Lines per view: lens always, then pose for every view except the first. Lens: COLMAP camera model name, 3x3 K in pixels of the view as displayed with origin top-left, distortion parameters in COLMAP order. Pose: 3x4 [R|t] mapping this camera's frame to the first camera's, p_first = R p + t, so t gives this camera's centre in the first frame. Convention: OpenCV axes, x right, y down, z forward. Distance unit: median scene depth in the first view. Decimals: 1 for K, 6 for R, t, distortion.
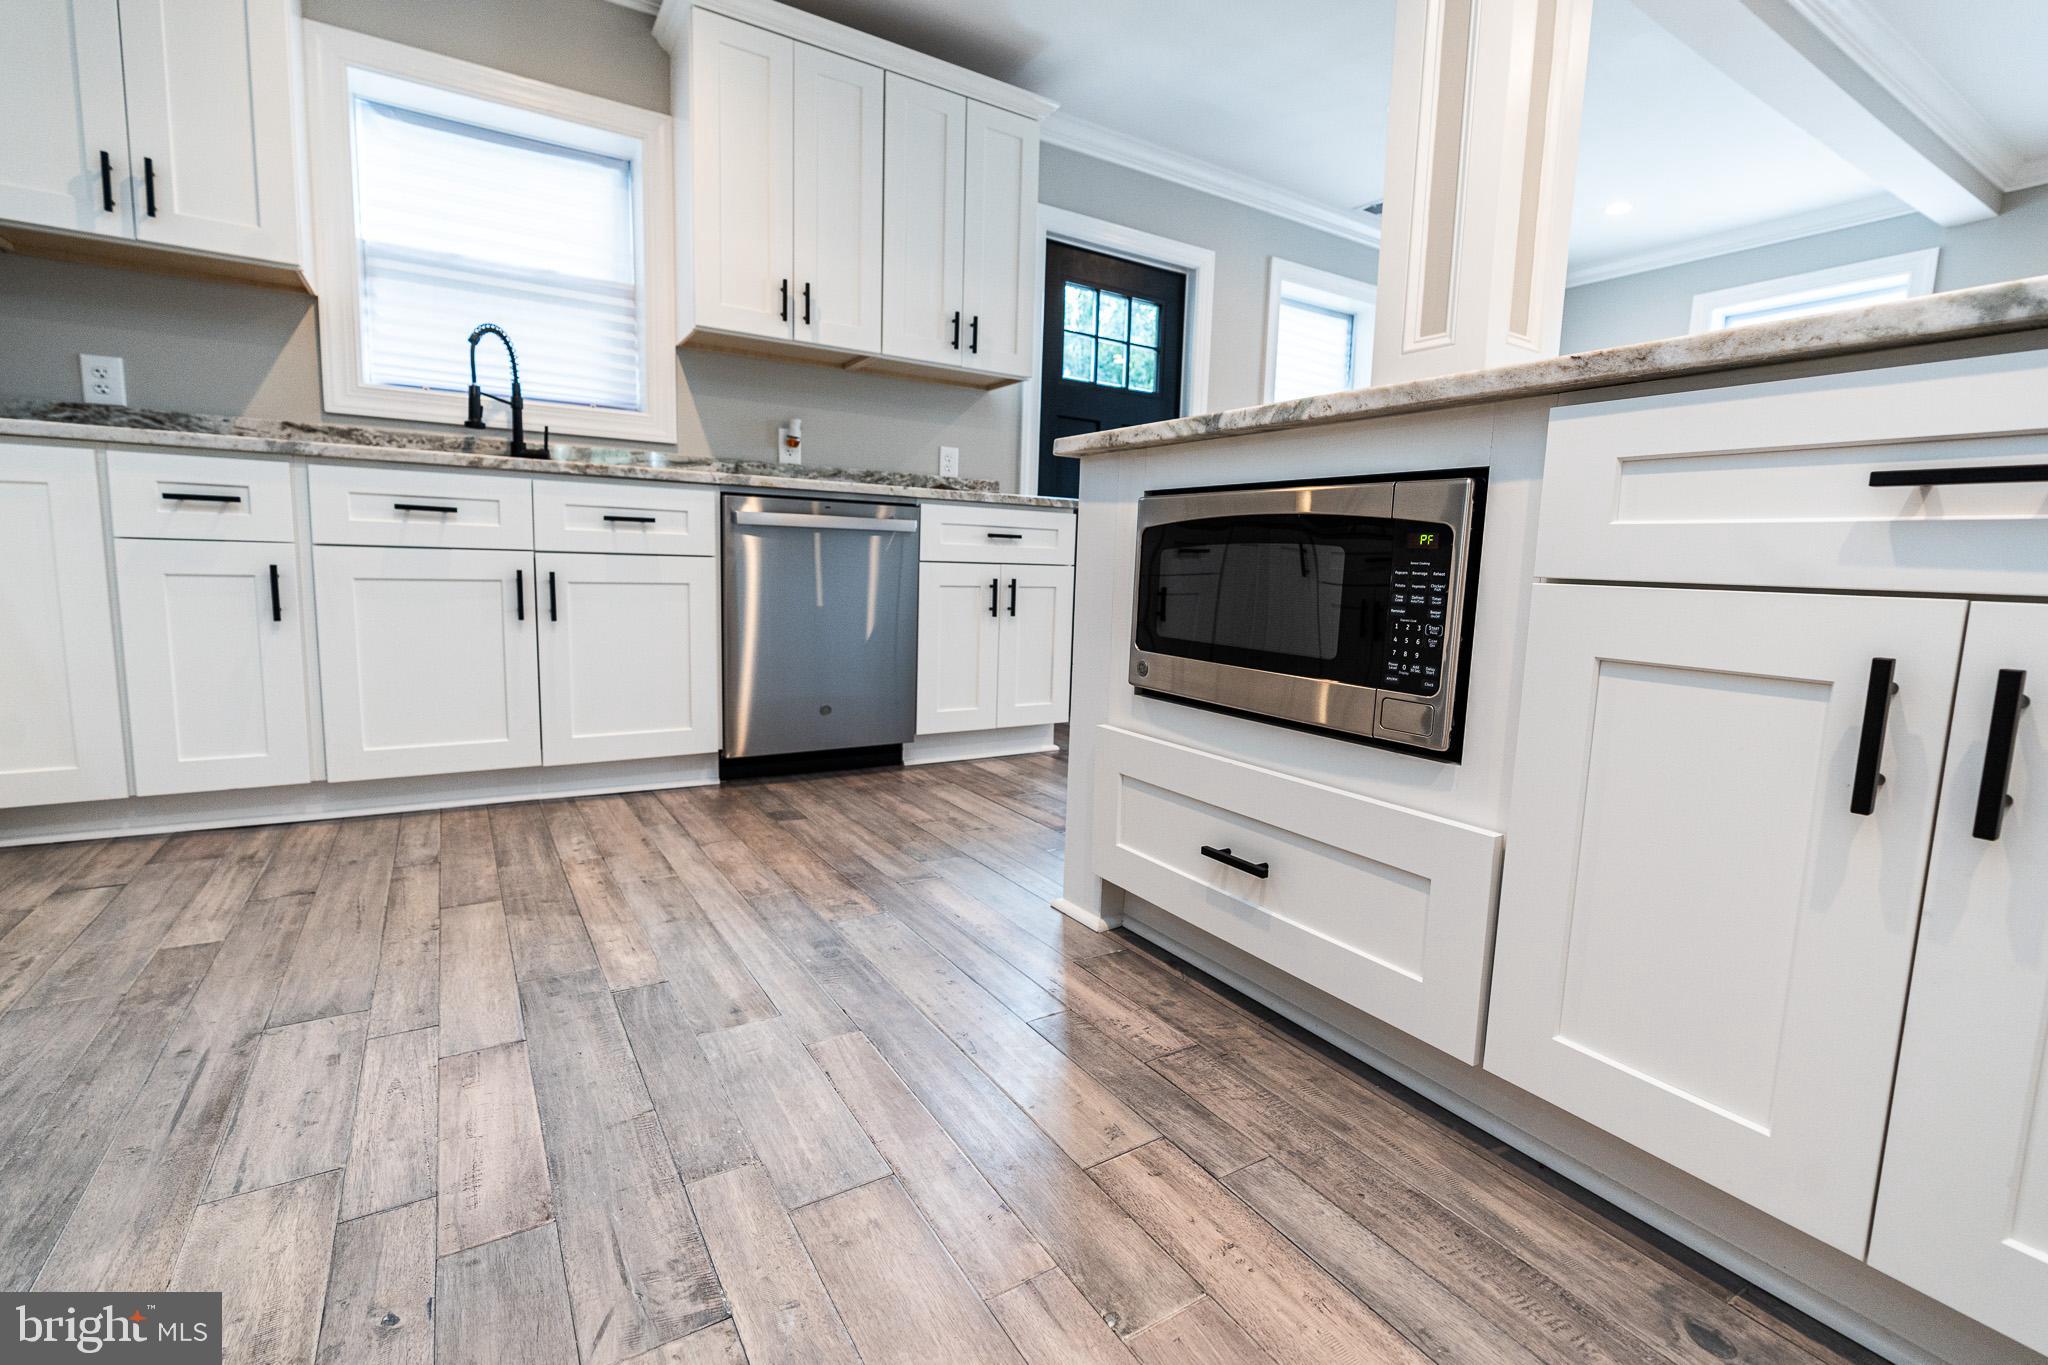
lens RADIAL K [[912.1, 0, 1028.7], [0, 912.1, 671.0], [0, 0, 1]] dist [-0.008883, 0.003801]
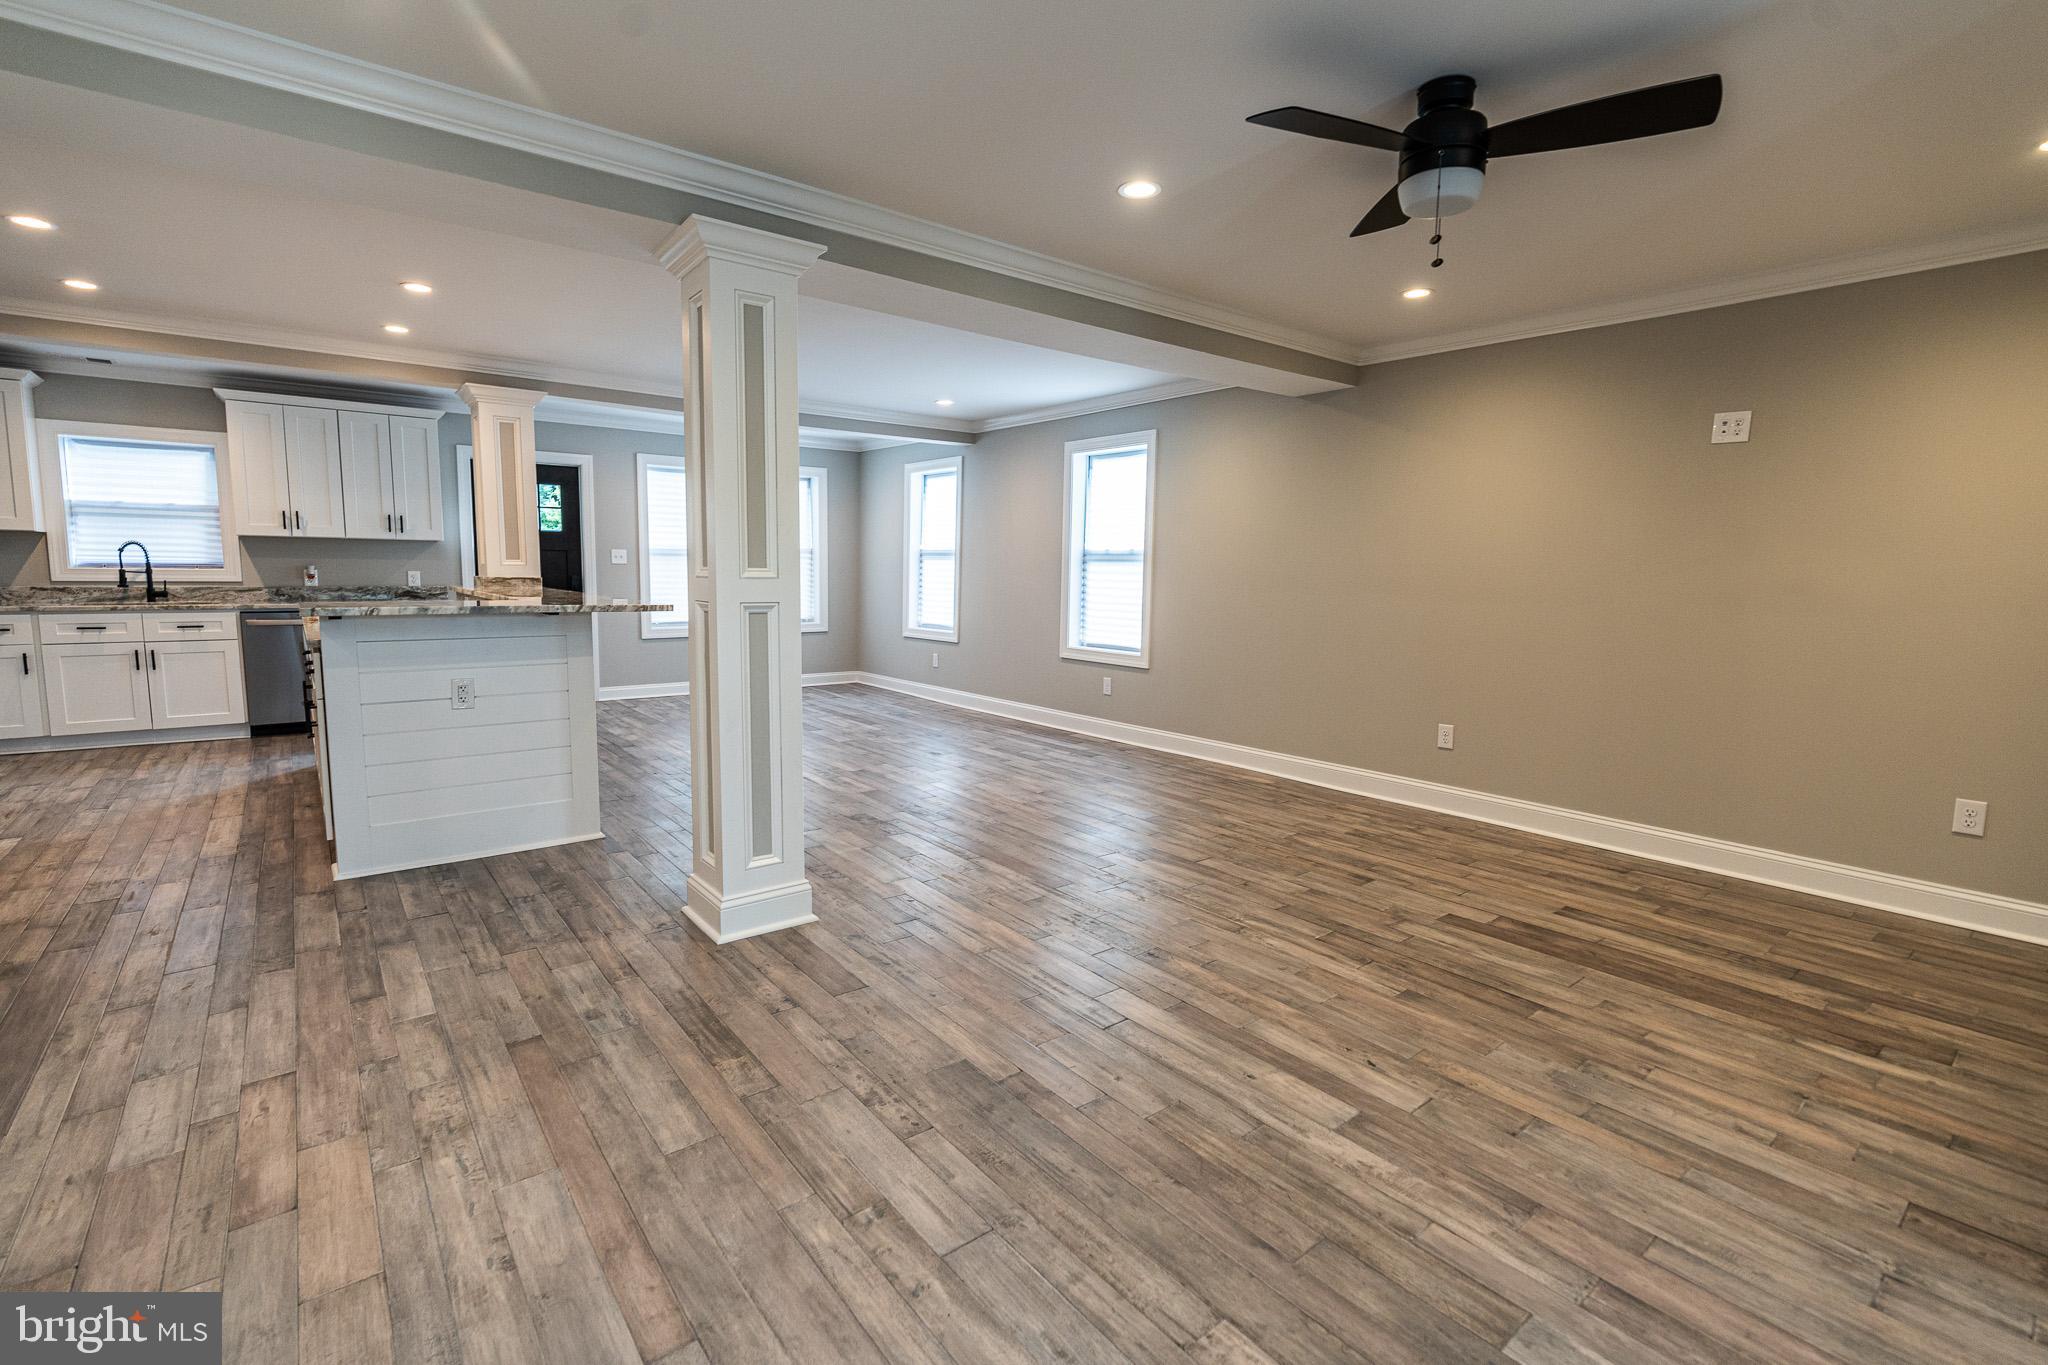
lens RADIAL K [[916.1, 0, 1025.1], [0, 916.1, 673.7], [0, 0, 1]] dist [-0.005351, 0.001615]
pose [[0.993578, -0.028314, 0.109551, 1.830816], [0.028579, 0.999591, -0.000844, 0.029564], [-0.109483, 0.003969, 0.993981, -2.026788]]
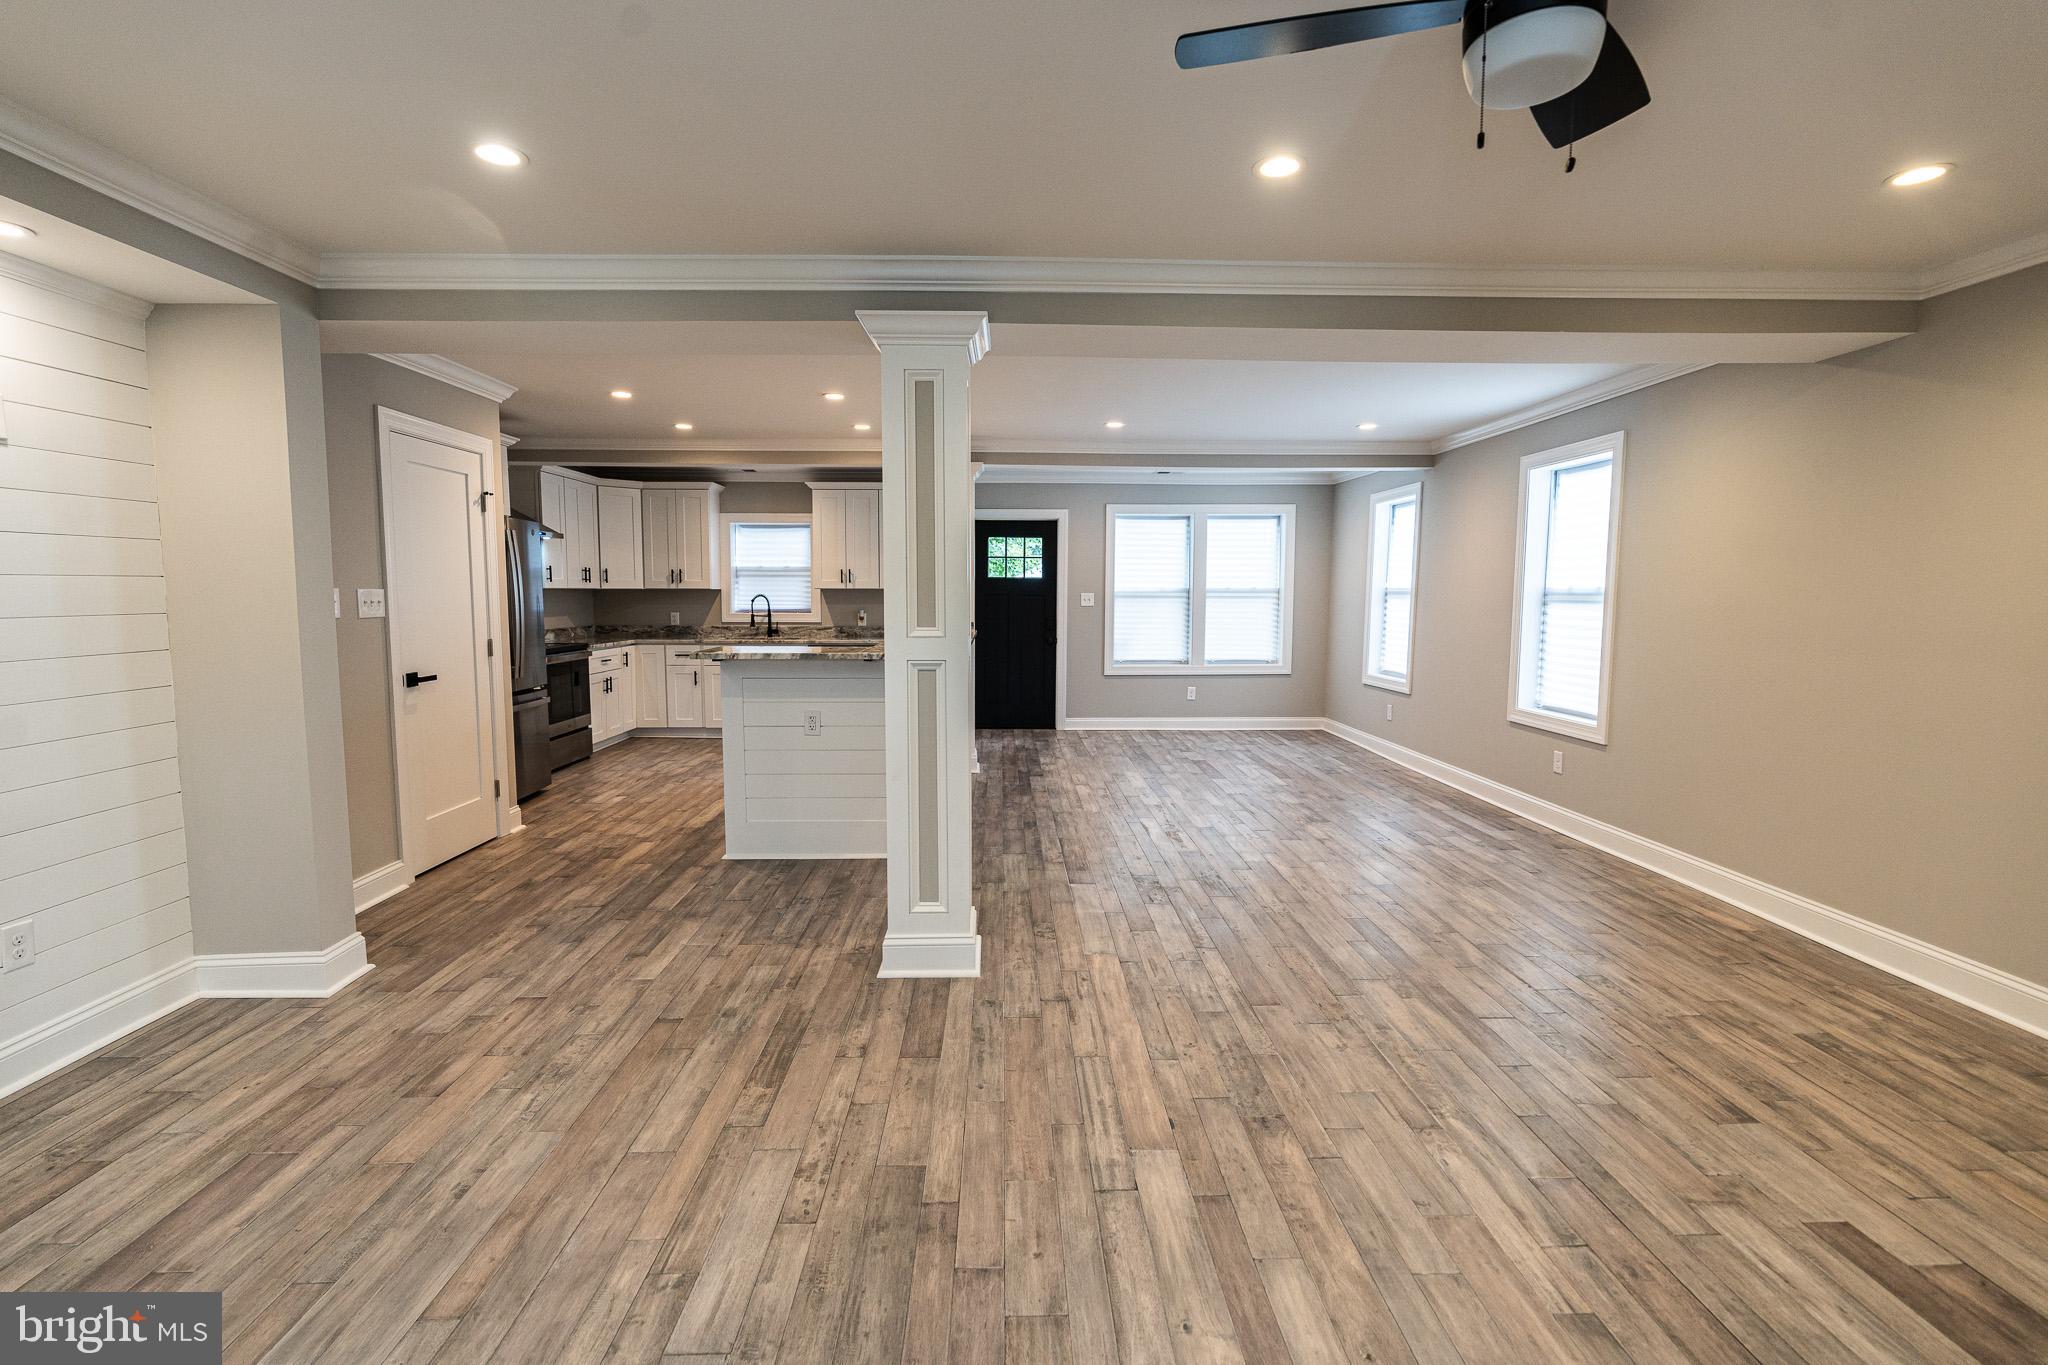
lens RADIAL K [[914.1, 0, 1027.7], [0, 914.1, 671.8], [0, 0, 1]] dist [-0.009707, 0.004295]
pose [[0.861540, 0.015165, -0.507464, 2.515640], [-0.037119, 0.998760, -0.033172, -0.035637], [0.506332, 0.047416, 0.861034, -1.750802]]
